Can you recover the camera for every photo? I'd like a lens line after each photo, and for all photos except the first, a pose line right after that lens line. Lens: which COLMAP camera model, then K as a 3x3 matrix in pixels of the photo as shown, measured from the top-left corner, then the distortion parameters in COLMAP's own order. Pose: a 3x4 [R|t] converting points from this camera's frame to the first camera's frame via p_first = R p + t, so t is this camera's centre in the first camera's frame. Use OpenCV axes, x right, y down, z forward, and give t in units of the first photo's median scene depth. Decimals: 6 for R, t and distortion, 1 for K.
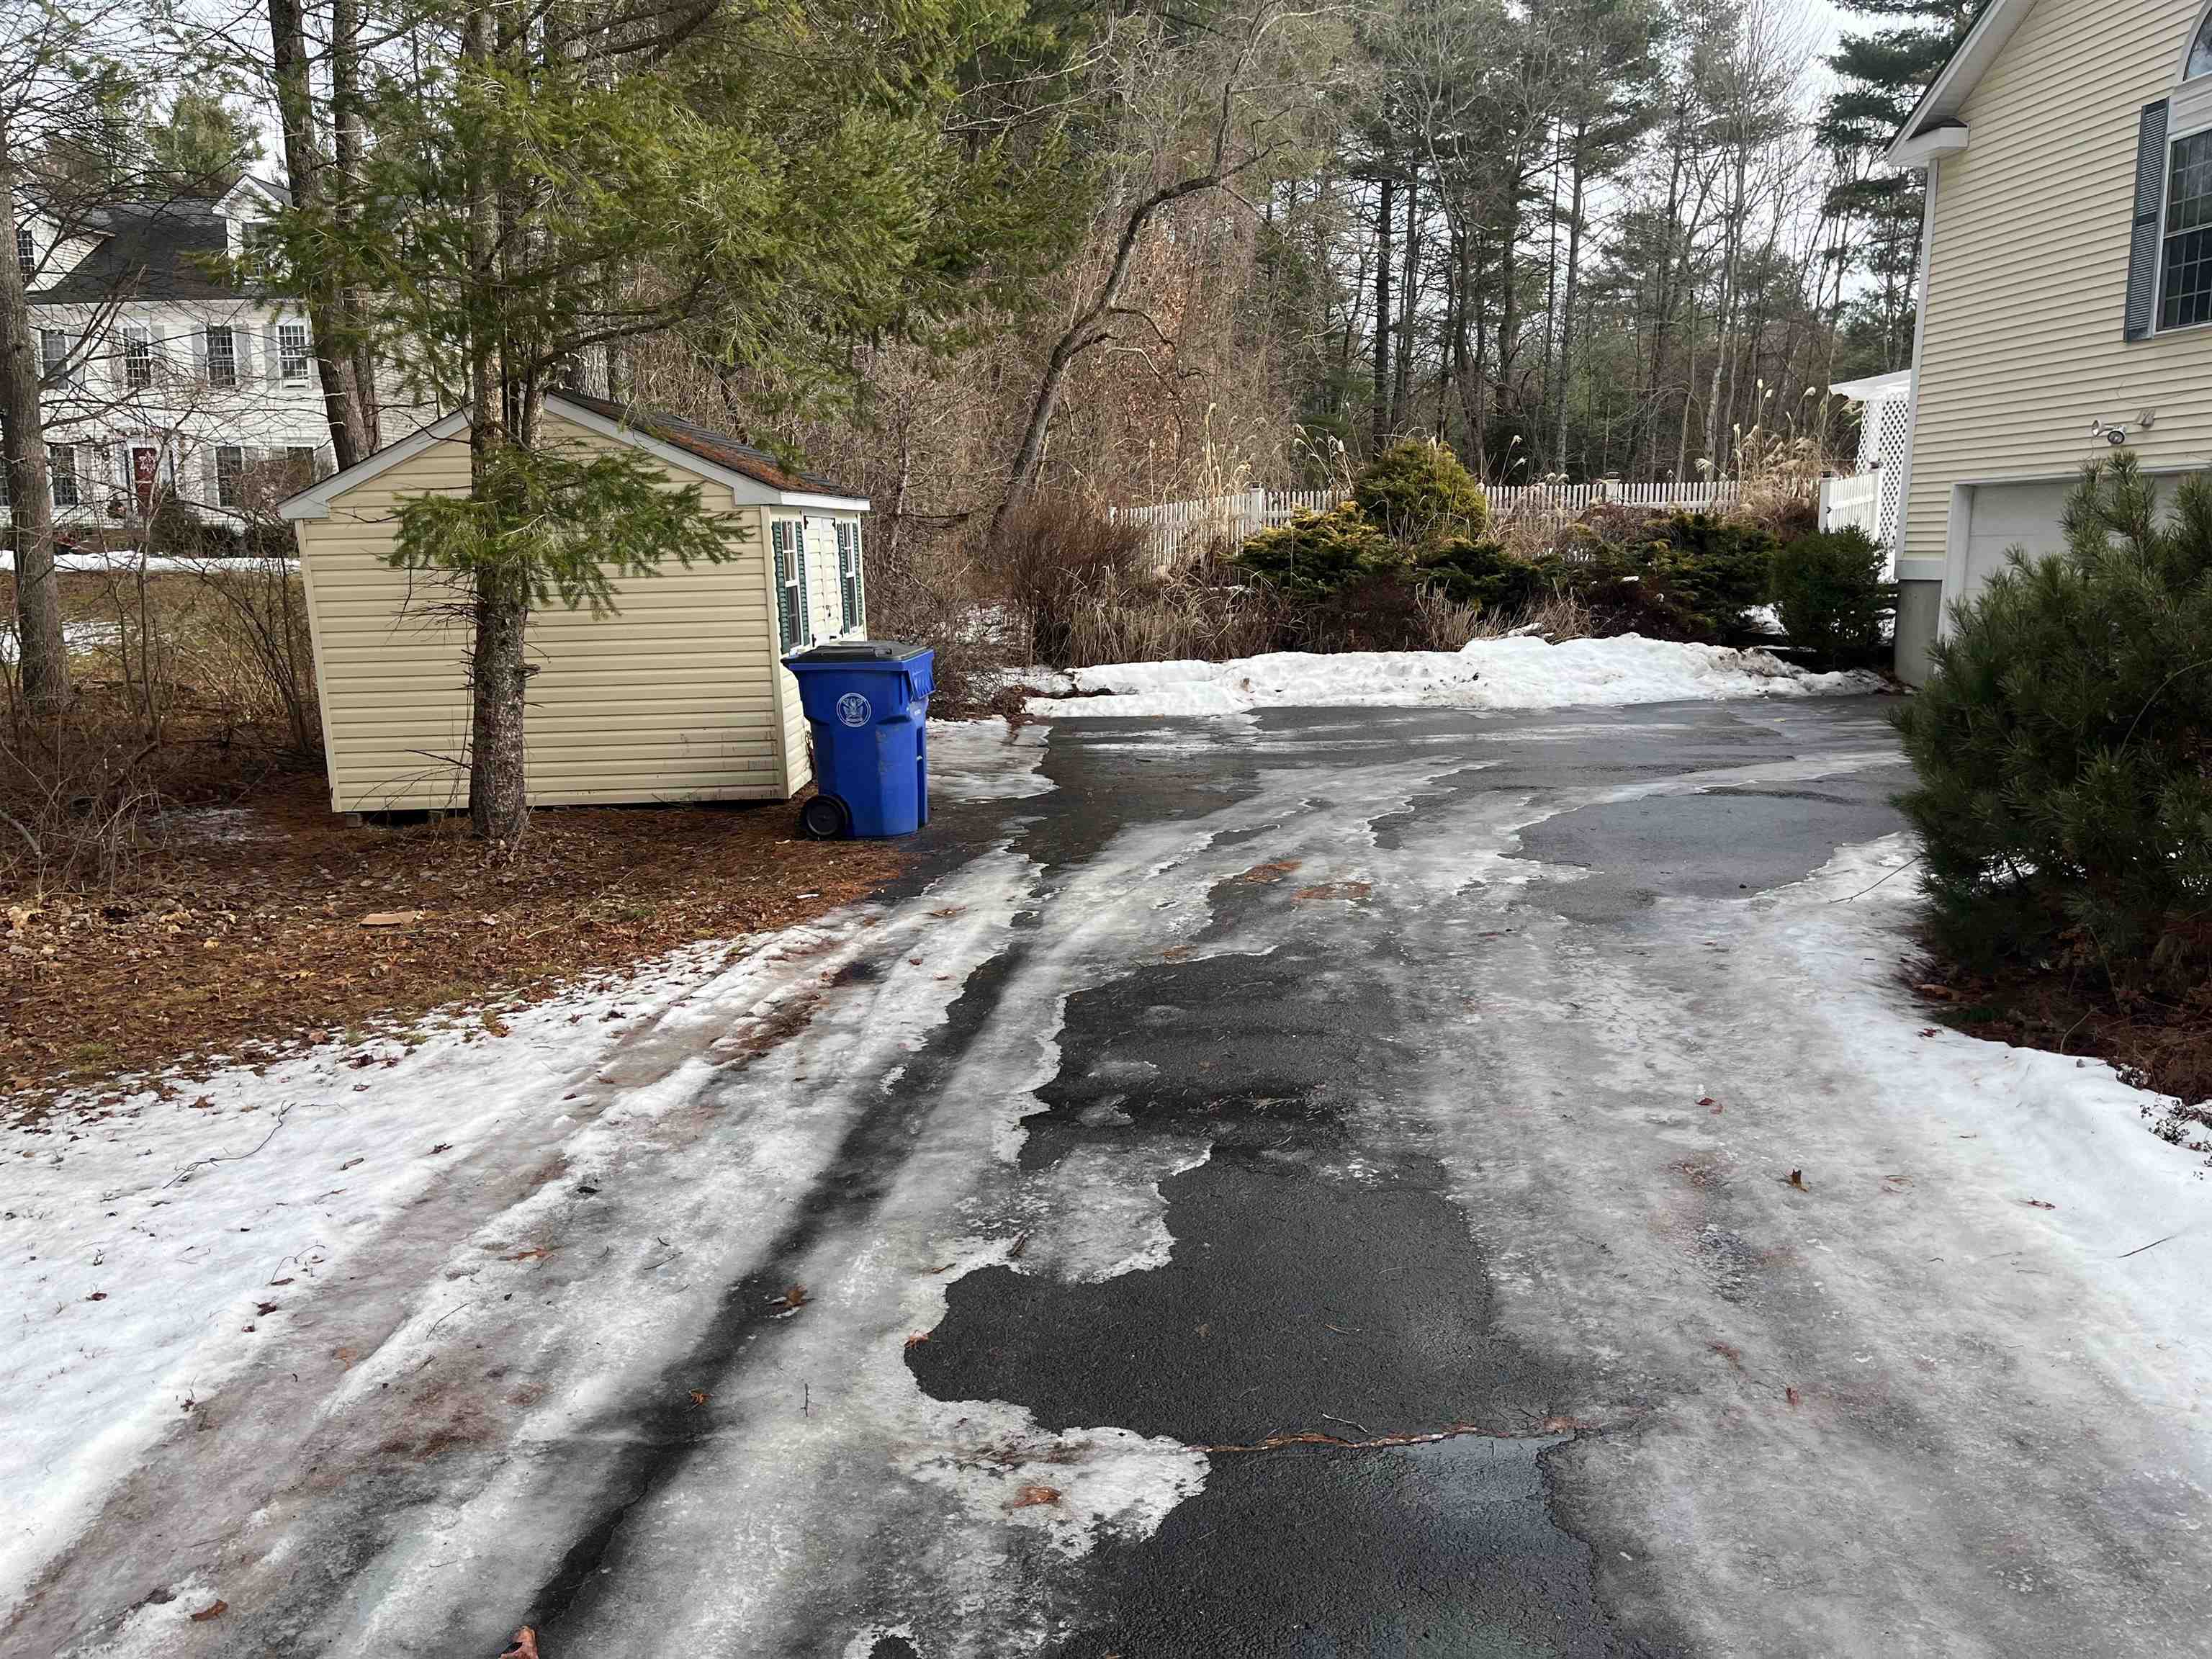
lens RADIAL K [[1680.7, 0, 1104.9], [0, 1680.7, 832.2], [0, 0, 1]] dist [-0.001756, -0.004046]
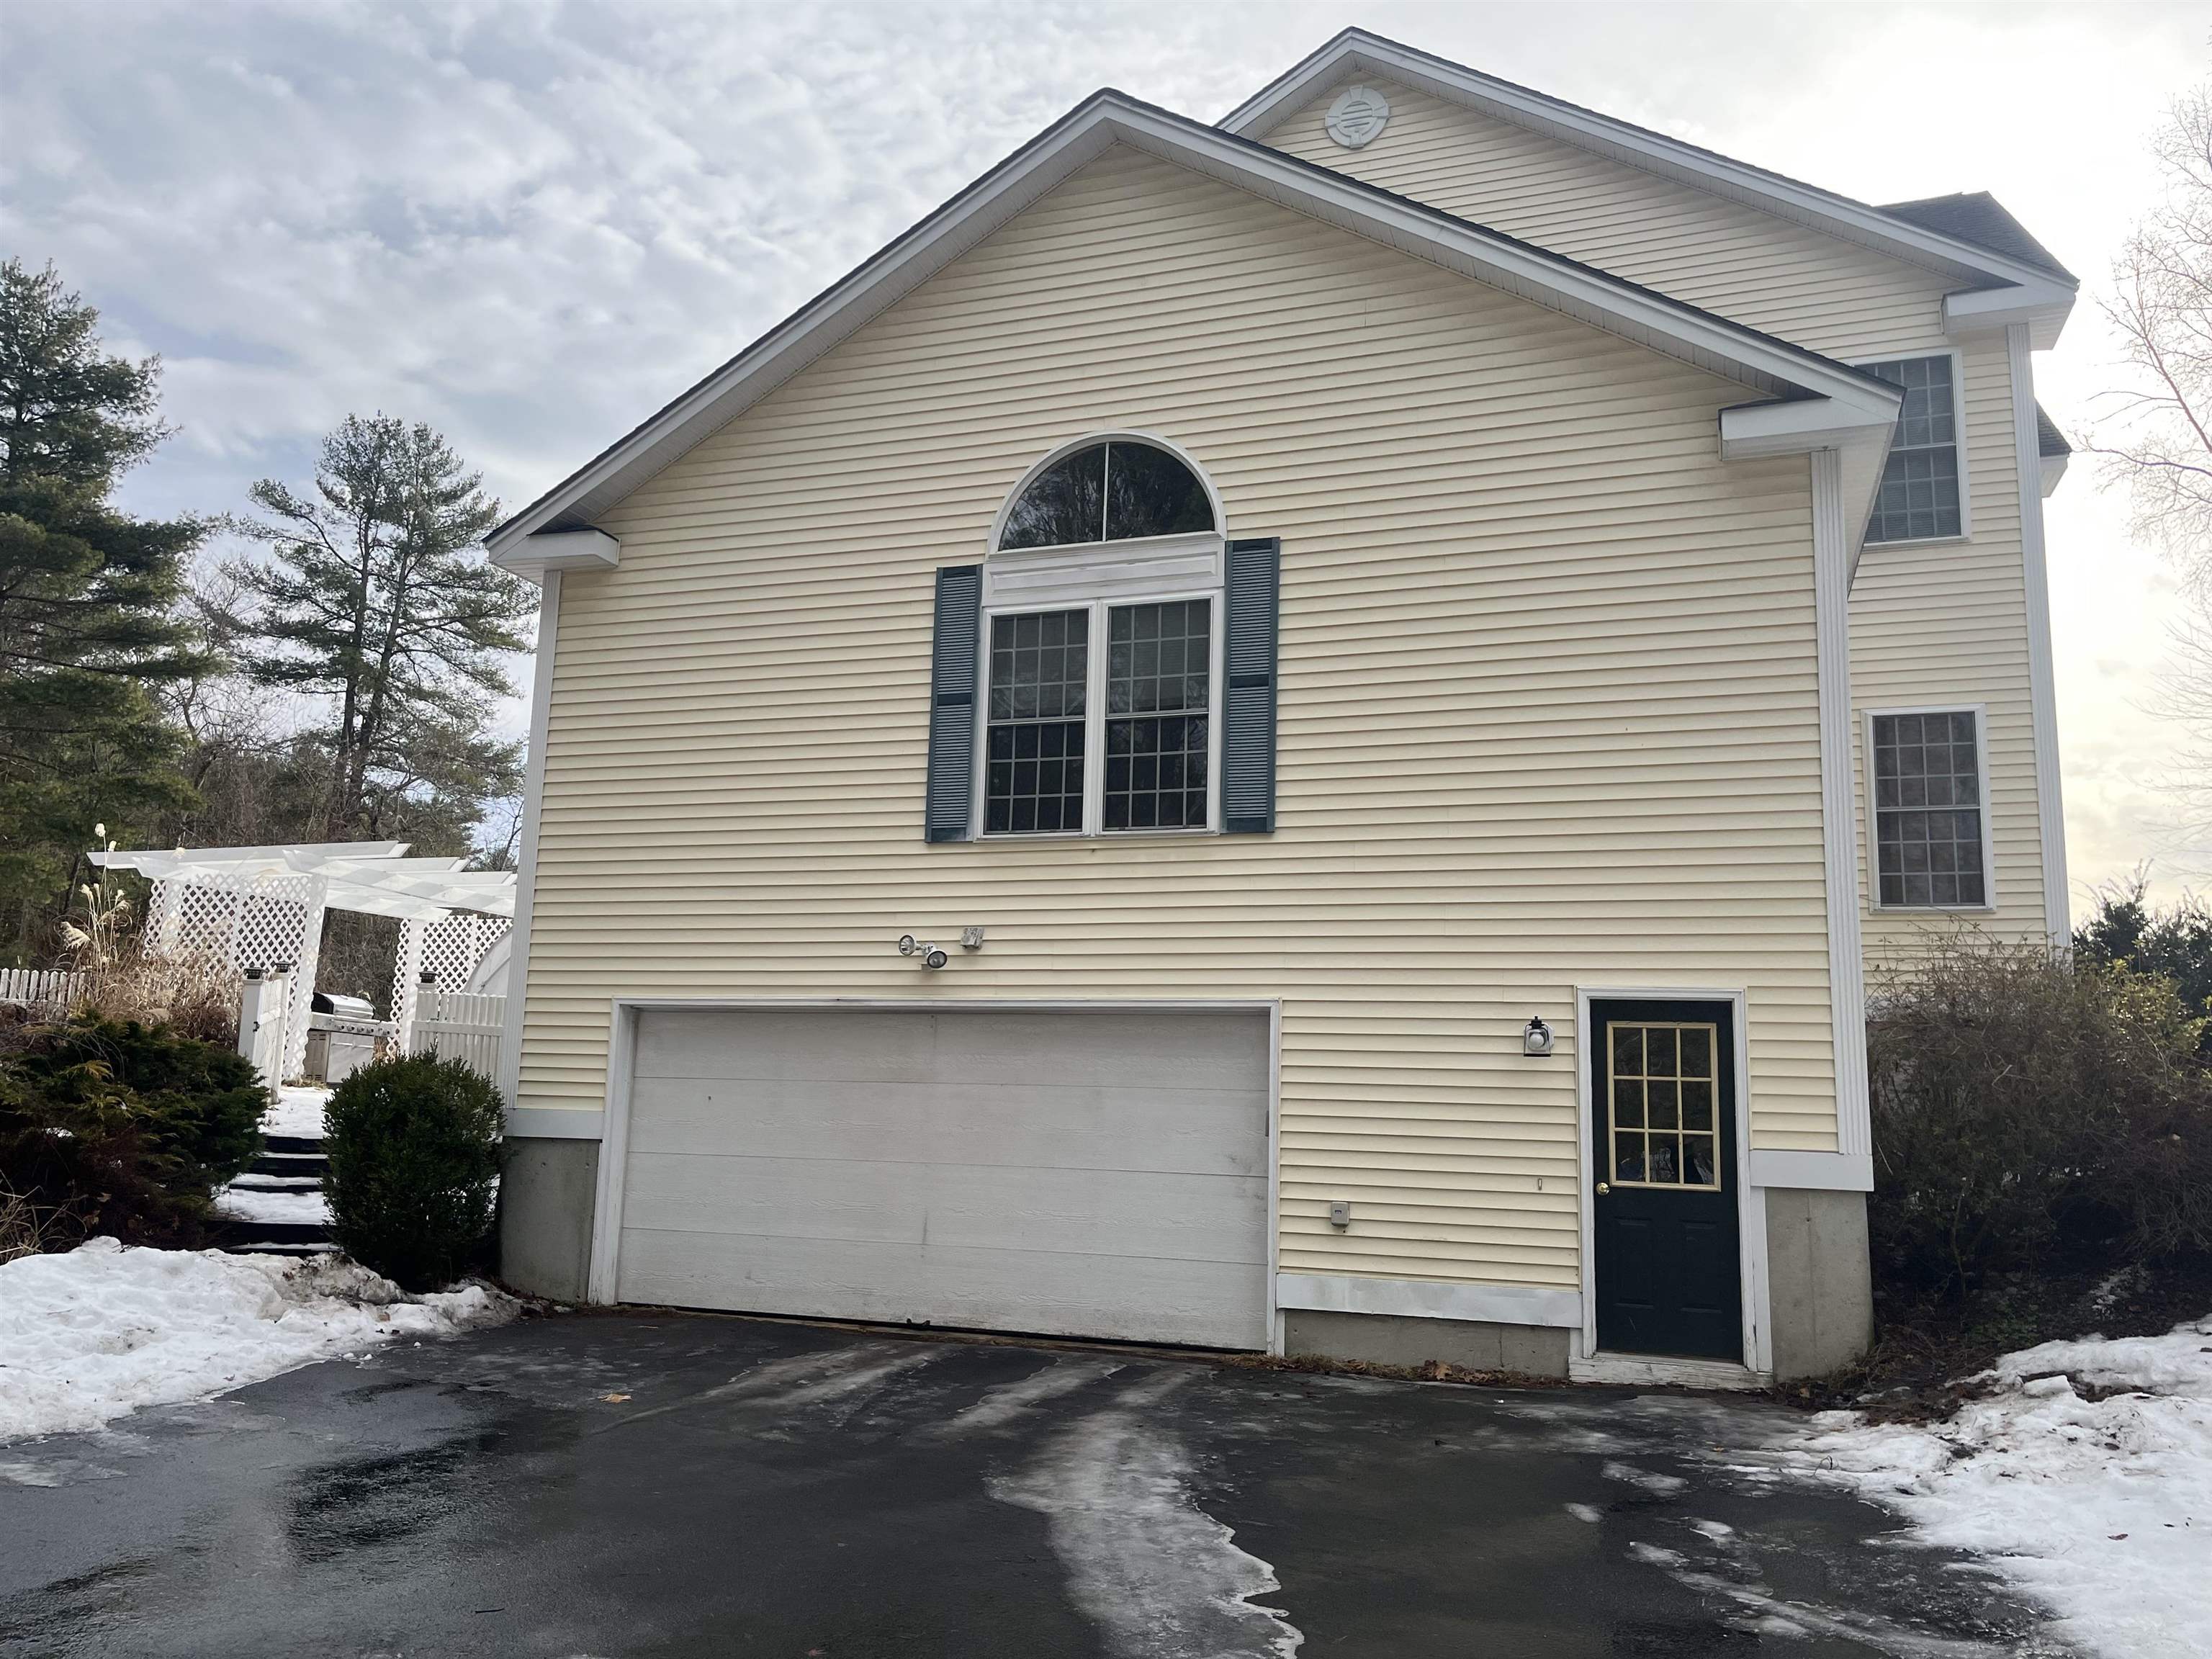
lens RADIAL K [[1680.7, 0, 1106.5], [0, 1680.7, 832.7], [0, 0, 1]] dist [-0.001756, -0.004046]
pose [[0.408767, 0.165224, 0.897558, -0.066626], [0.120952, 0.964993, -0.232722, -0.102217], [-0.904588, 0.203690, 0.374473, 0.625462]]
